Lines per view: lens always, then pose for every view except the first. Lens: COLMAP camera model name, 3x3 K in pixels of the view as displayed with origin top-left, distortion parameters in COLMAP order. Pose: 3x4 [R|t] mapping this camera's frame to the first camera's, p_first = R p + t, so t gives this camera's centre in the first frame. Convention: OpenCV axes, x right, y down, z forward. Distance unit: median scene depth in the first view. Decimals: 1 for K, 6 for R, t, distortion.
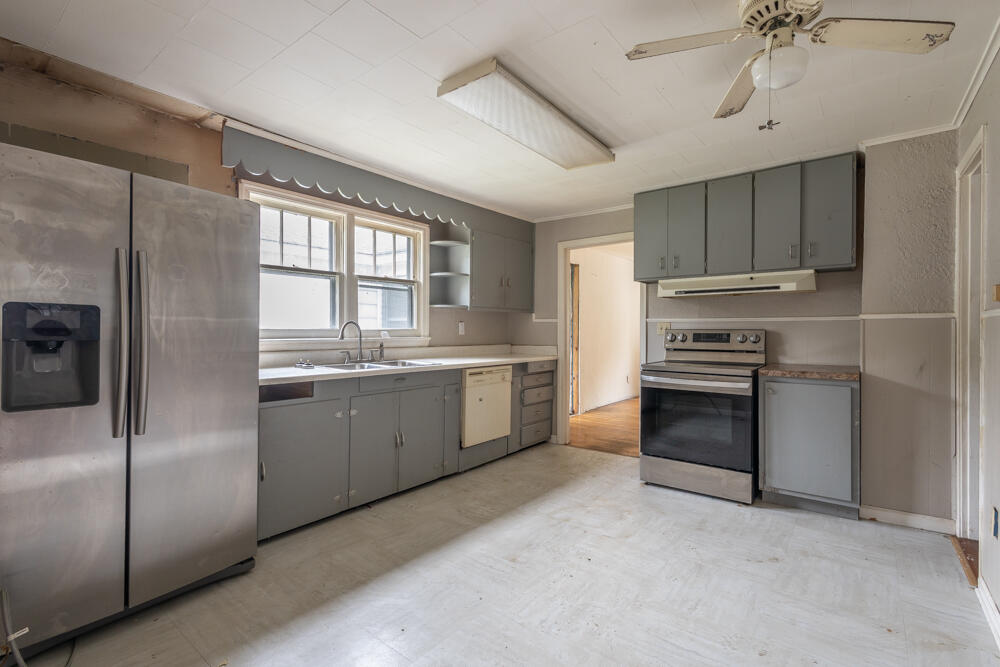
lens RADIAL K [[462.4, 0, 500.3], [0, 462.4, 330.3], [0, 0, 1]] dist [0.003406, 0.000318]
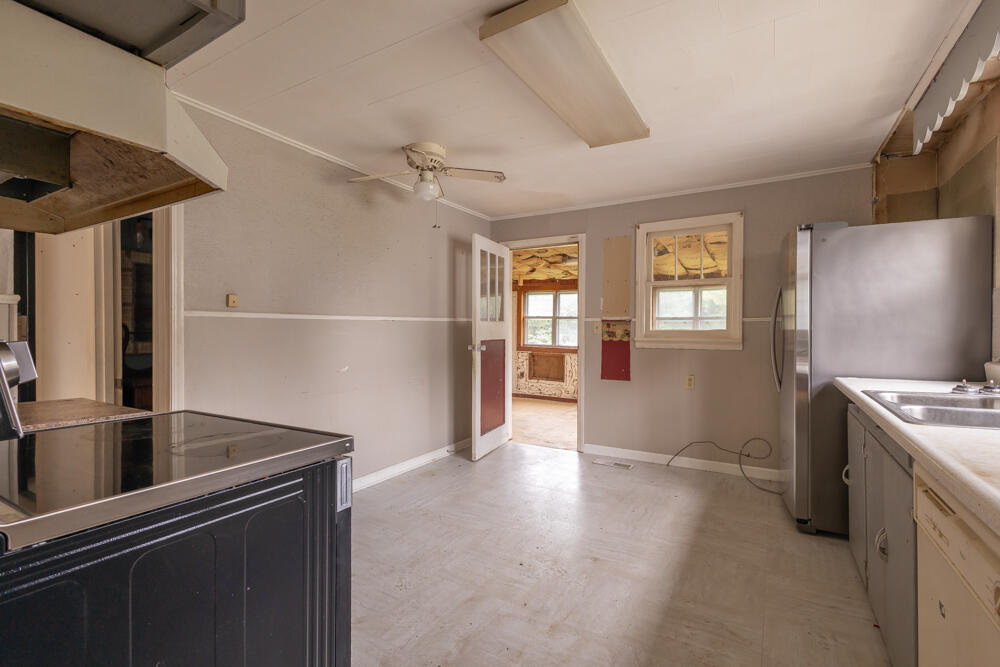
lens RADIAL K [[462.4, 0, 500.3], [0, 462.4, 330.3], [0, 0, 1]] dist [0.003406, 0.000318]
pose [[-0.991961, -0.007243, -0.126335, 0.233876], [-0.006998, 0.999973, -0.002384, 0.003041], [0.126349, -0.001481, -0.991985, 1.266201]]
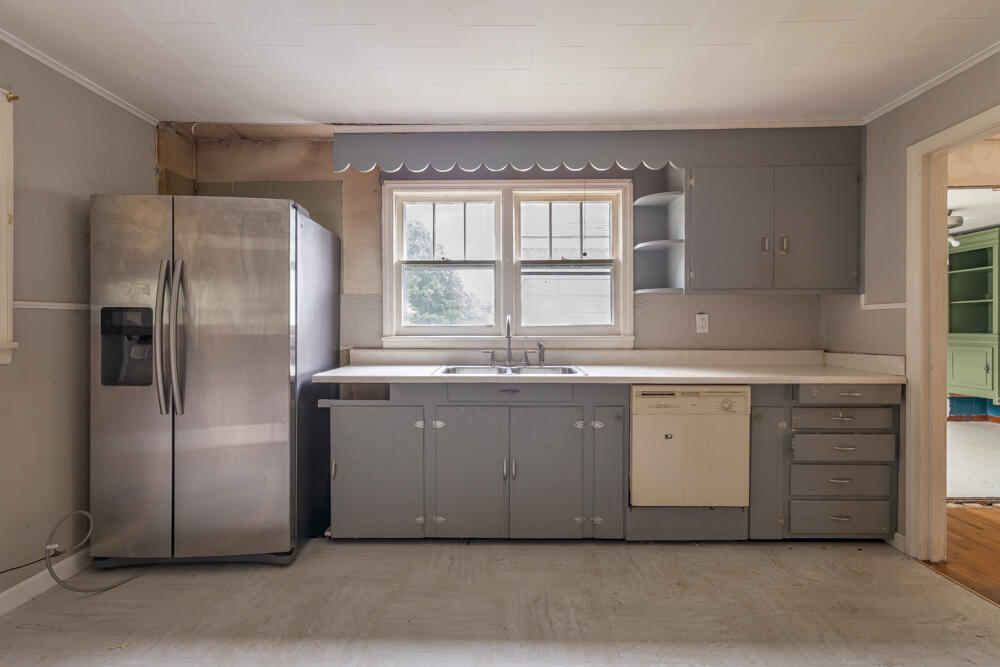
lens RADIAL K [[462.4, 0, 500.3], [0, 462.4, 330.3], [0, 0, 1]] dist [0.003406, 0.000318]
pose [[0.608386, -0.000824, -0.793641, 0.327667], [0.003245, 0.999994, 0.001449, 0.004676], [0.793635, -0.003457, 0.608385, 0.456749]]
